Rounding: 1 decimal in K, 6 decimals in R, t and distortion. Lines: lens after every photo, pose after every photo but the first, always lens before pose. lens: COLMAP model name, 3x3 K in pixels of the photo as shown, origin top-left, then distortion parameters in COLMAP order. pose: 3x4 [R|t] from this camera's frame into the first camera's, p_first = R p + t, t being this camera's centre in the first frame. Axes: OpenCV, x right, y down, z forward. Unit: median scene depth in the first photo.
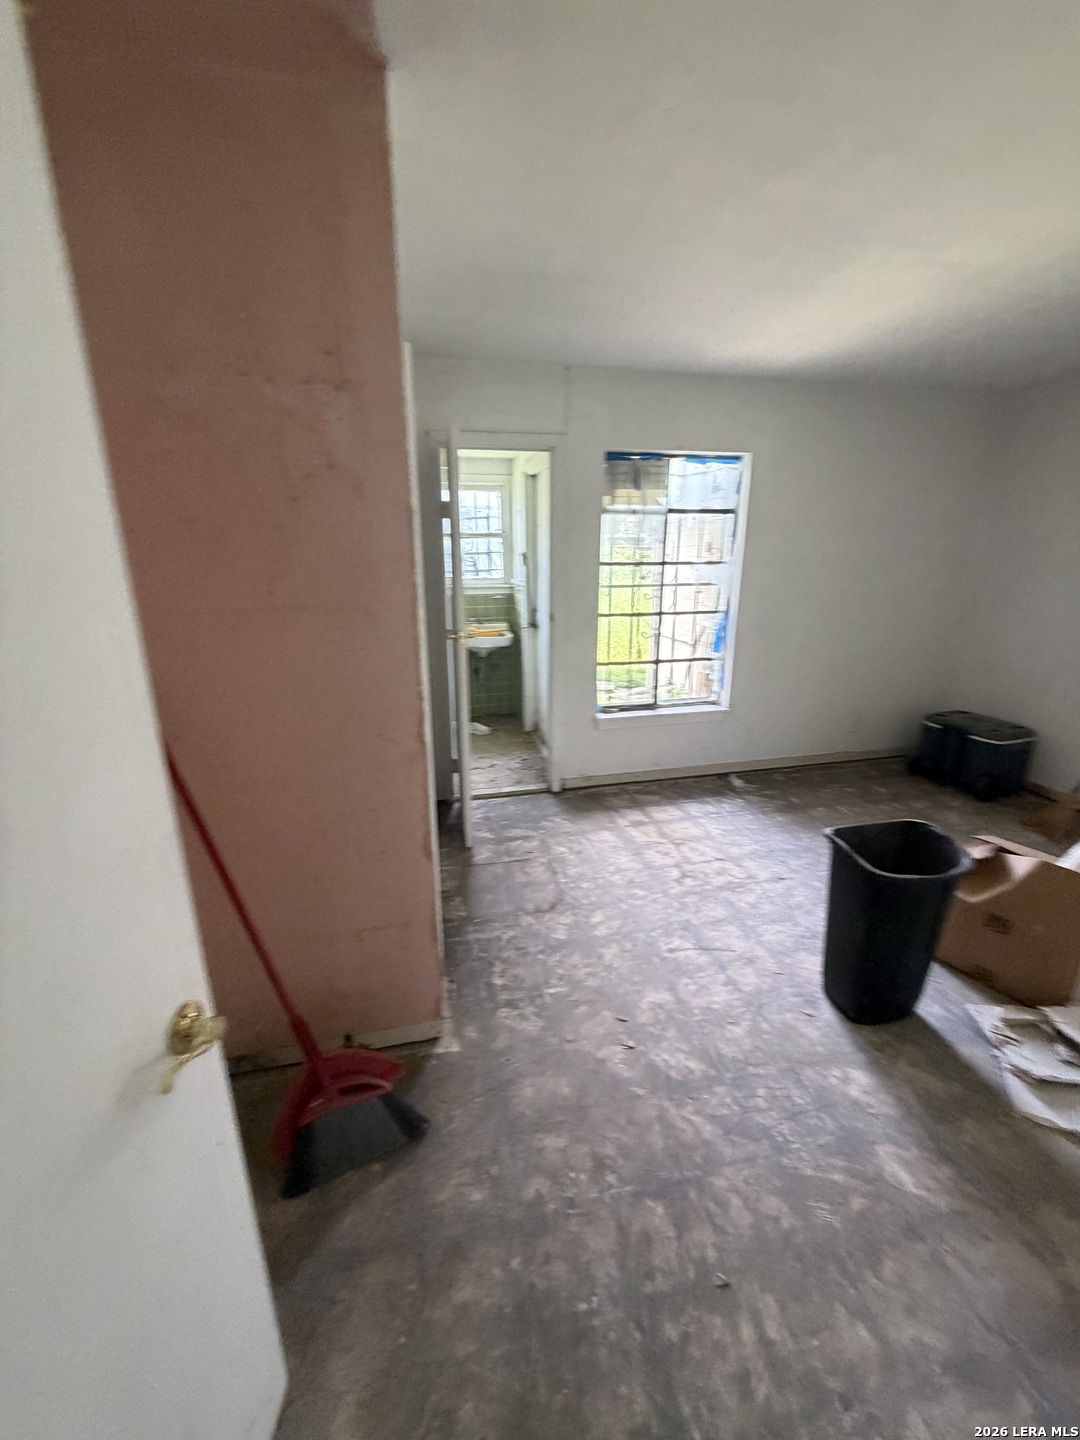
lens RADIAL K [[575.8, 0, 537.9], [0, 575.8, 715.6], [0, 0, 1]] dist [-0.000752, 0.000559]
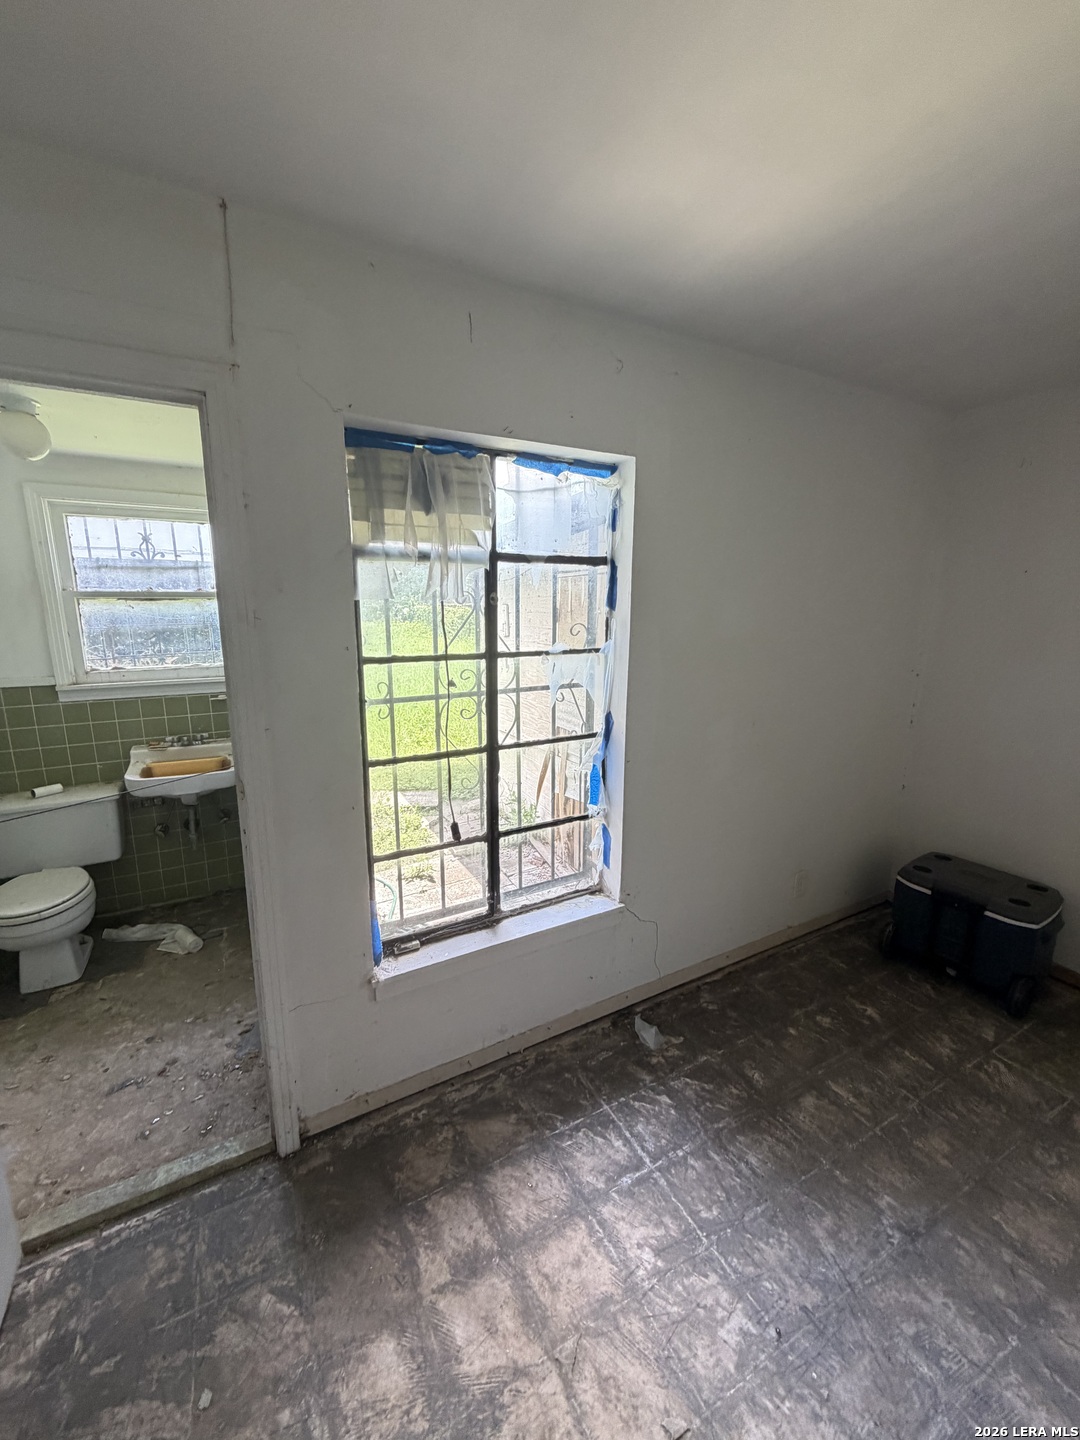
lens RADIAL K [[575.8, 0, 536.7], [0, 575.8, 697.6], [0, 0, 1]] dist [-0.000752, 0.000559]
pose [[0.962855, -0.039923, 0.267052, 0.123382], [0.071937, 0.991192, -0.111189, -0.172820], [-0.260260, 0.126269, 0.957246, 0.520304]]
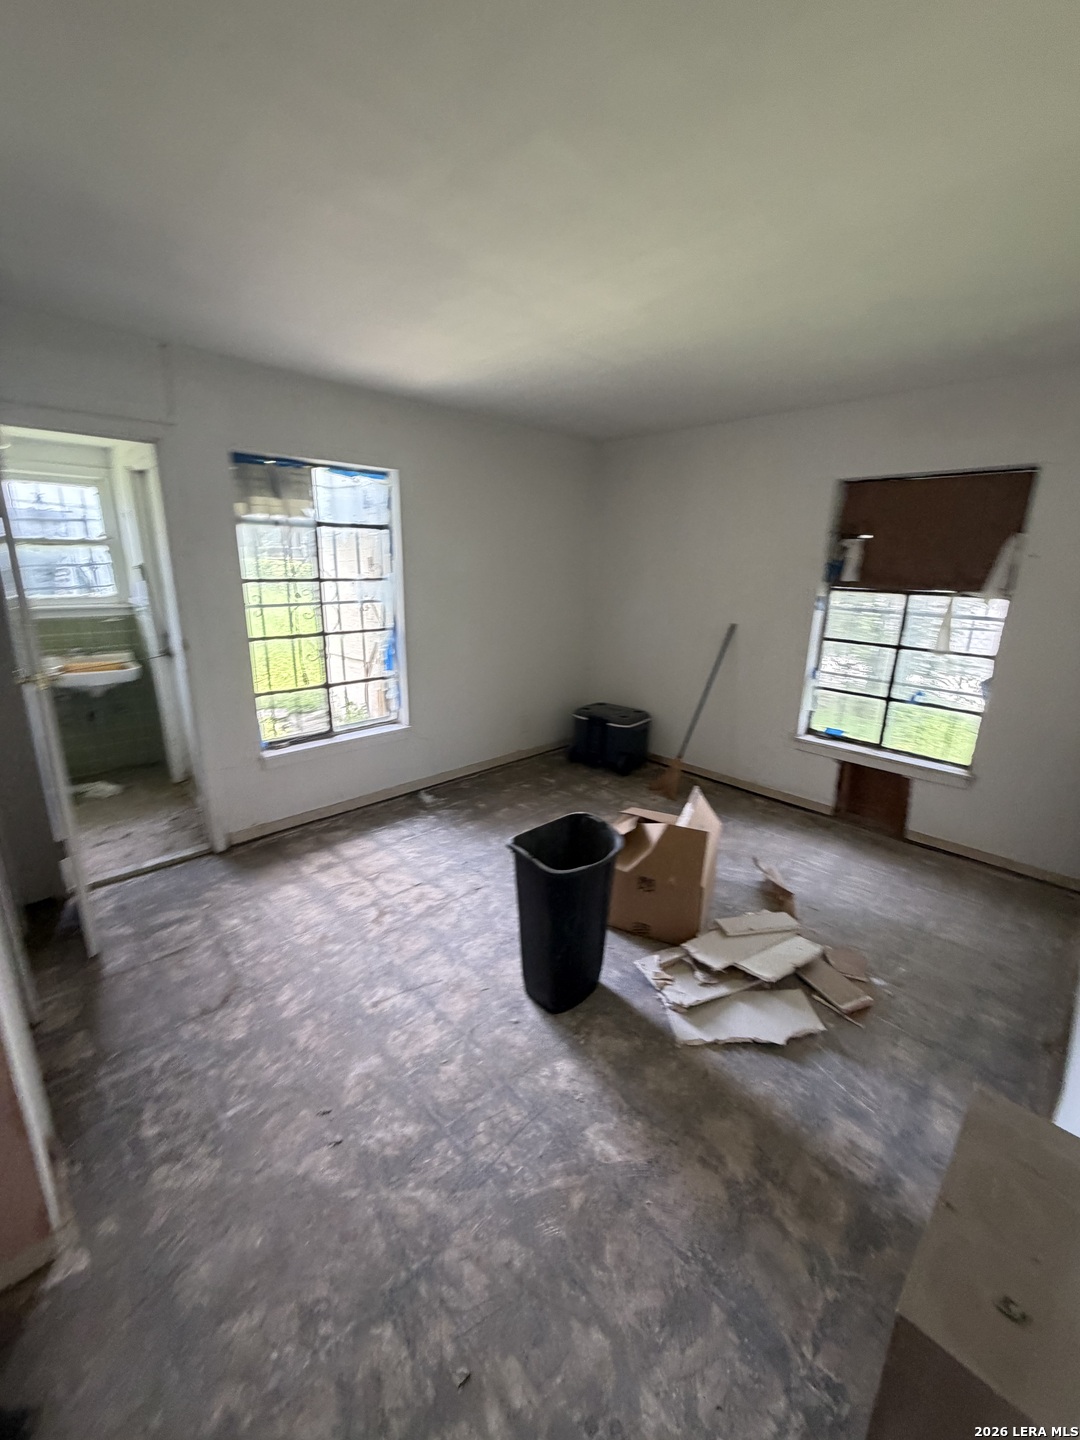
lens RADIAL K [[575.8, 0, 540.7], [0, 575.8, 711.4], [0, 0, 1]] dist [-0.000752, 0.000559]
pose [[0.856673, -0.113003, 0.503330, 0.034441], [0.127378, 0.991837, 0.005880, -0.015935], [-0.499886, 0.059076, 0.864074, 0.038666]]
